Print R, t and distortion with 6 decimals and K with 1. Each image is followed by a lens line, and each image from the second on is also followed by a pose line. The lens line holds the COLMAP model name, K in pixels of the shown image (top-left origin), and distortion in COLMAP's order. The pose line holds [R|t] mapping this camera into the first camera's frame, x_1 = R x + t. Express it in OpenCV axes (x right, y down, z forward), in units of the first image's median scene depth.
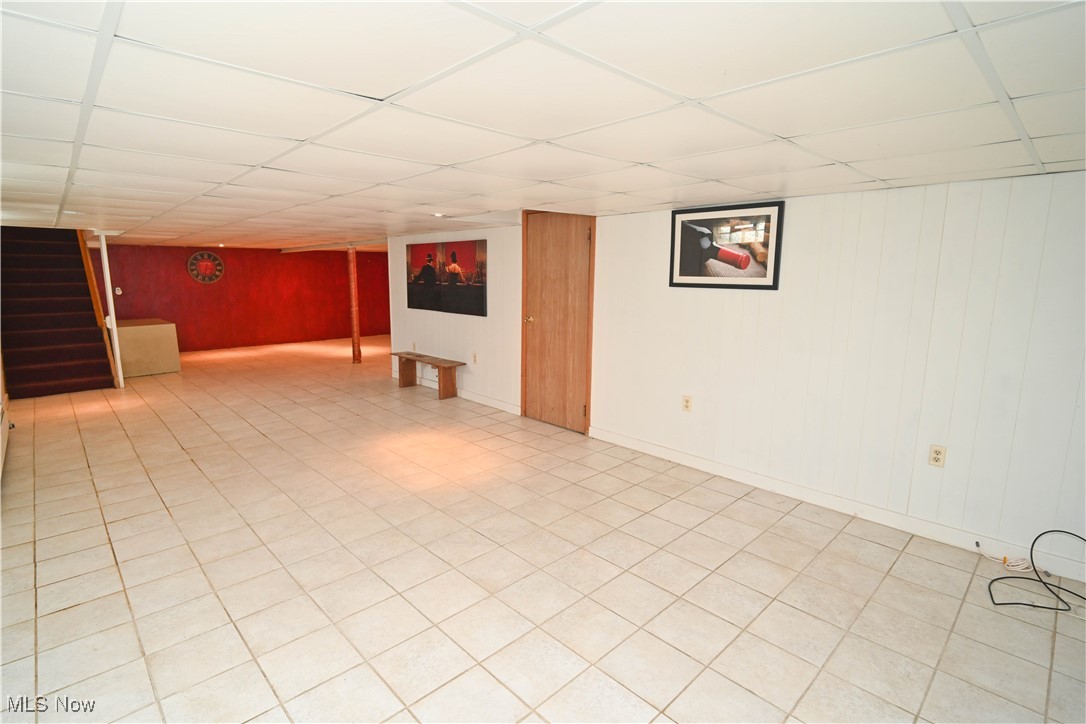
lens RADIAL K [[523.0, 0, 532.3], [0, 523.0, 359.7], [0, 0, 1]] dist [-0.001056, -0.000394]
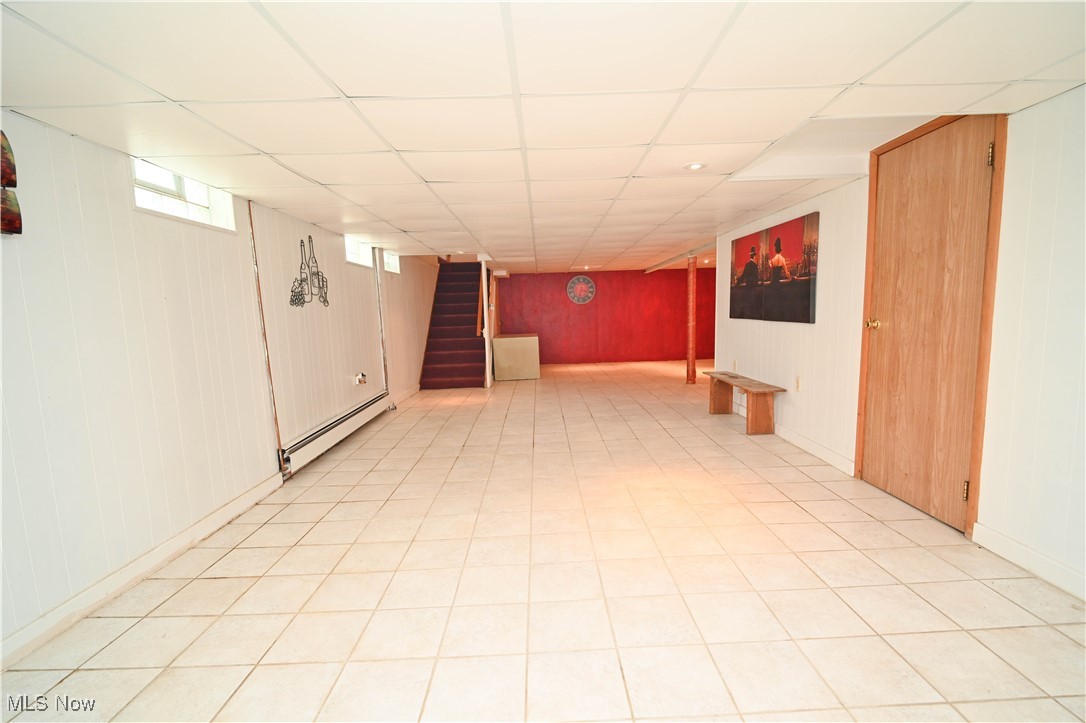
lens RADIAL K [[505.4, 0, 549.4], [0, 505.4, 364.3], [0, 0, 1]] dist [-0.008588, -0.001113]
pose [[0.743459, 0.047056, -0.667124, 0.105340], [-0.077054, 0.996906, -0.015553, 0.009134], [0.664328, 0.062967, 0.744784, 0.292178]]
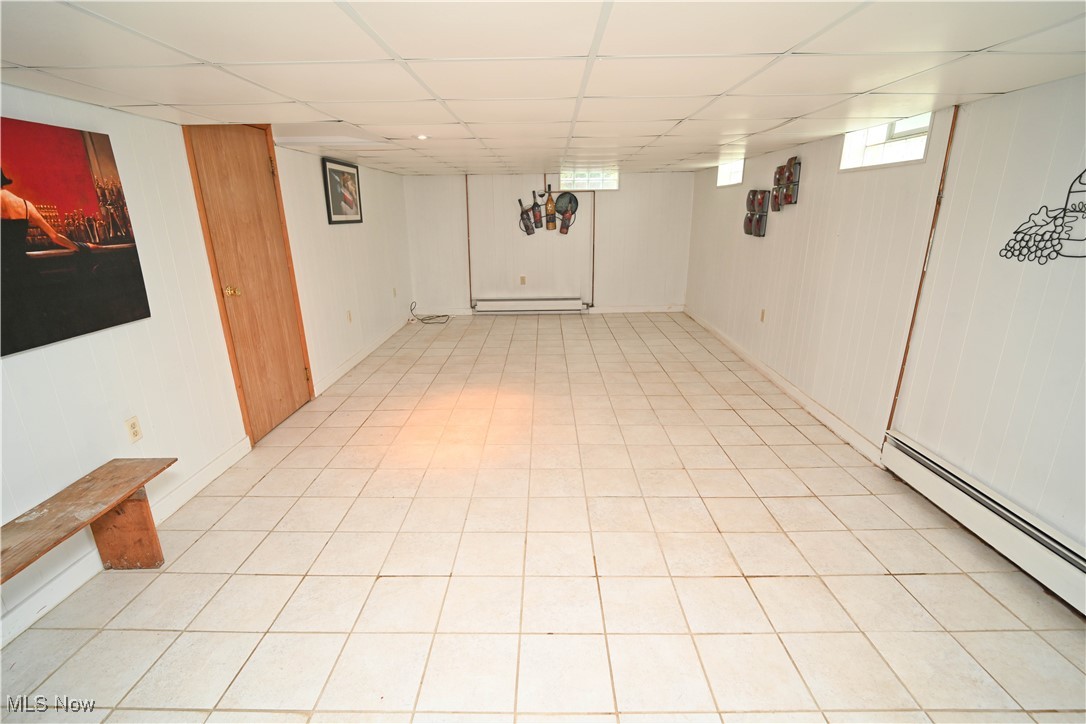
lens RADIAL K [[505.4, 0, 549.4], [0, 505.4, 364.8], [0, 0, 1]] dist [-0.008588, -0.001113]
pose [[-0.734666, -0.194906, 0.649829, -0.668191], [0.119598, 0.905635, 0.406844, -0.190098], [-0.667804, 0.376613, -0.642029, 1.127367]]
